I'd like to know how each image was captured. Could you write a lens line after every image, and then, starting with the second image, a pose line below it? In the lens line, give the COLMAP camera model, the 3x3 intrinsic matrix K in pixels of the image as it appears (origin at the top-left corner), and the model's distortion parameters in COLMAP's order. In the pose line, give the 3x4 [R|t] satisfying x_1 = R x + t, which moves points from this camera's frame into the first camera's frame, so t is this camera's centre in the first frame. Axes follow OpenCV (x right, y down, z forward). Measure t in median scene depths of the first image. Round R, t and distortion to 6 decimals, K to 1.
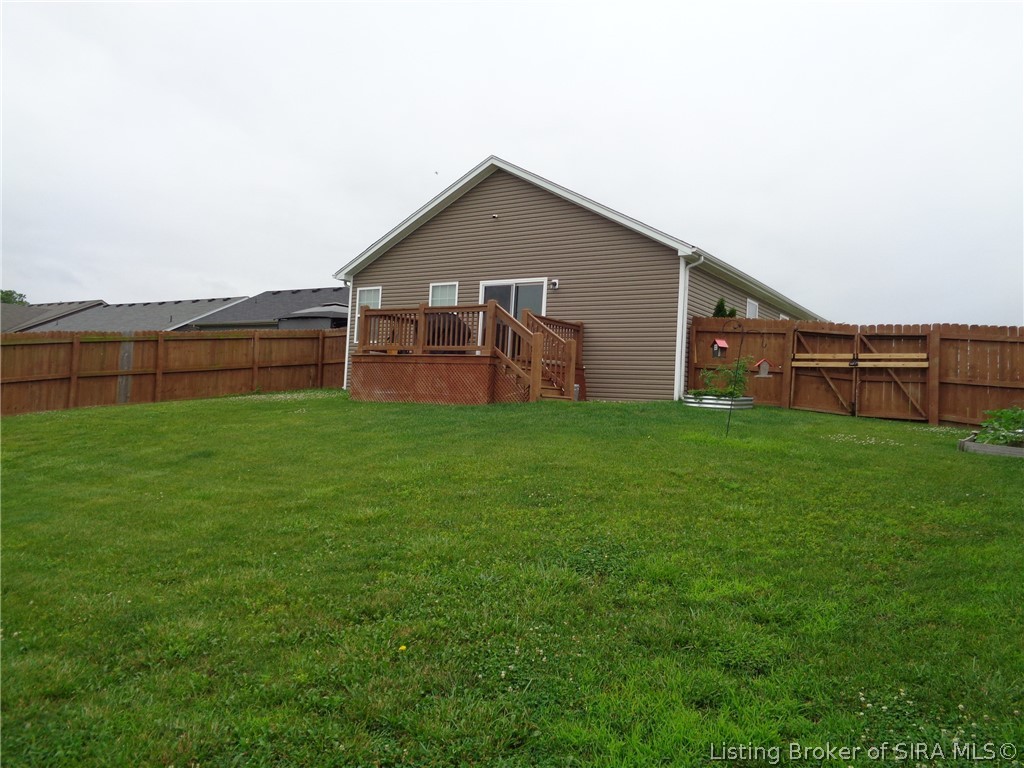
lens RADIAL K [[776.1, 0, 512.0], [0, 776.1, 384.0], [0, 0, 1]] dist [0.006048, 0.002185]
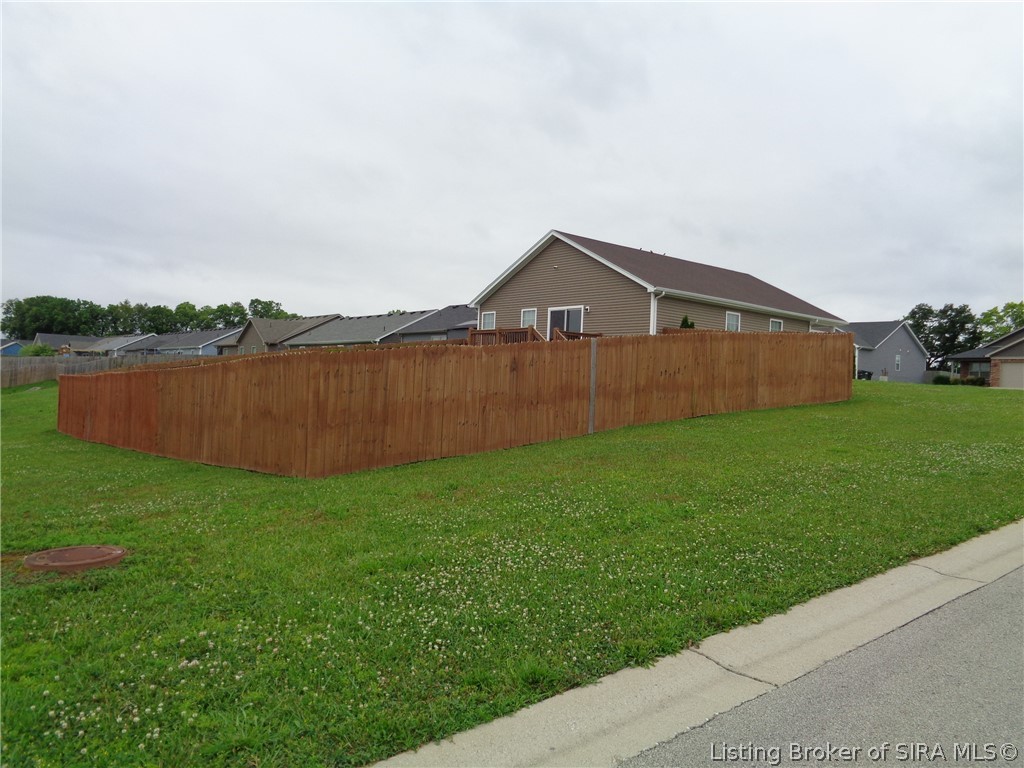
lens RADIAL K [[776.1, 0, 512.0], [0, 776.1, 384.0], [0, 0, 1]] dist [0.006048, 0.002185]
pose [[0.963155, -0.014446, -0.268560, 0.352605], [0.017974, 0.999781, 0.010683, 0.007192], [0.268347, -0.015117, 0.963204, -0.632541]]
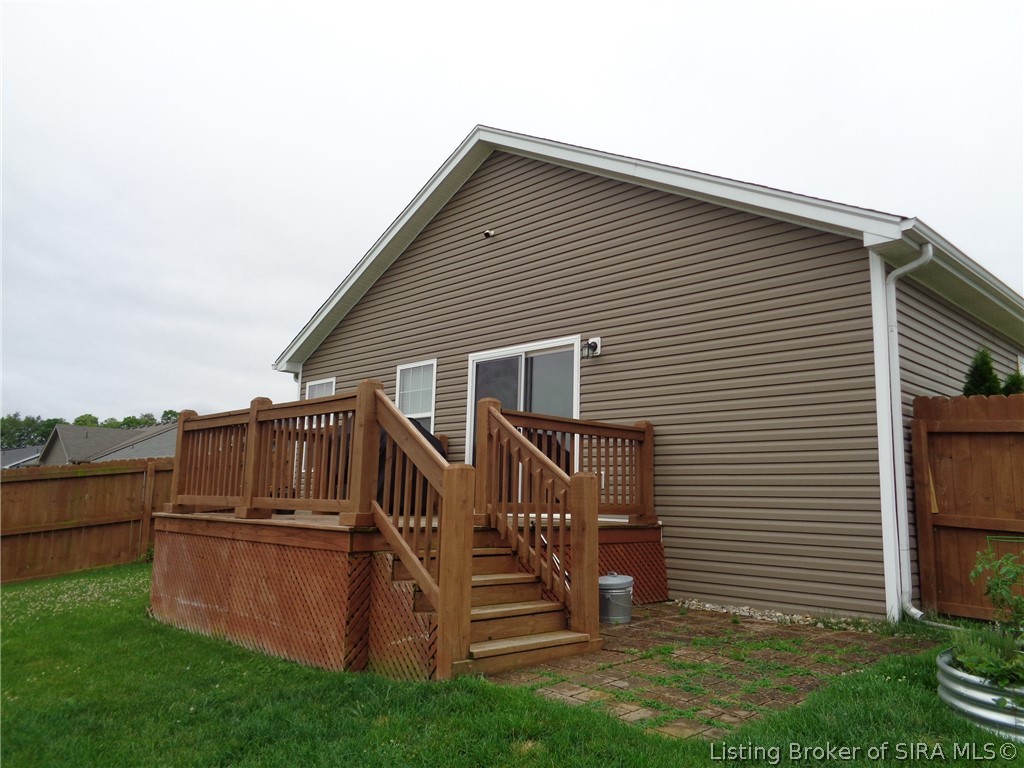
lens RADIAL K [[769.7, 0, 520.6], [0, 769.7, 381.8], [0, 0, 1]] dist [0.012865, 0.005311]
pose [[0.980577, -0.057554, -0.187497, 0.104114], [0.032311, 0.990318, -0.135006, -0.045426], [0.193452, 0.126326, 0.972943, 0.550585]]
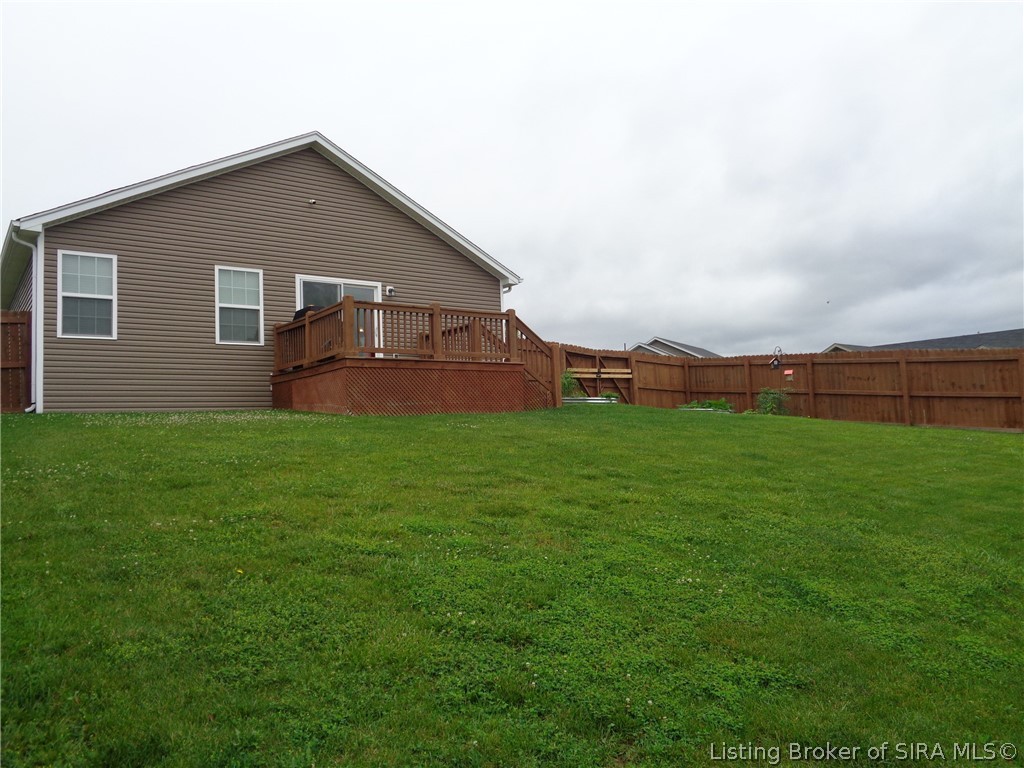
lens RADIAL K [[776.1, 0, 512.0], [0, 776.1, 384.0], [0, 0, 1]] dist [0.006048, 0.002185]
pose [[0.333932, -0.002314, 0.942594, -0.843570], [0.021861, 0.999747, -0.005291, -0.005003], [-0.942344, 0.022373, 0.333898, 0.564940]]
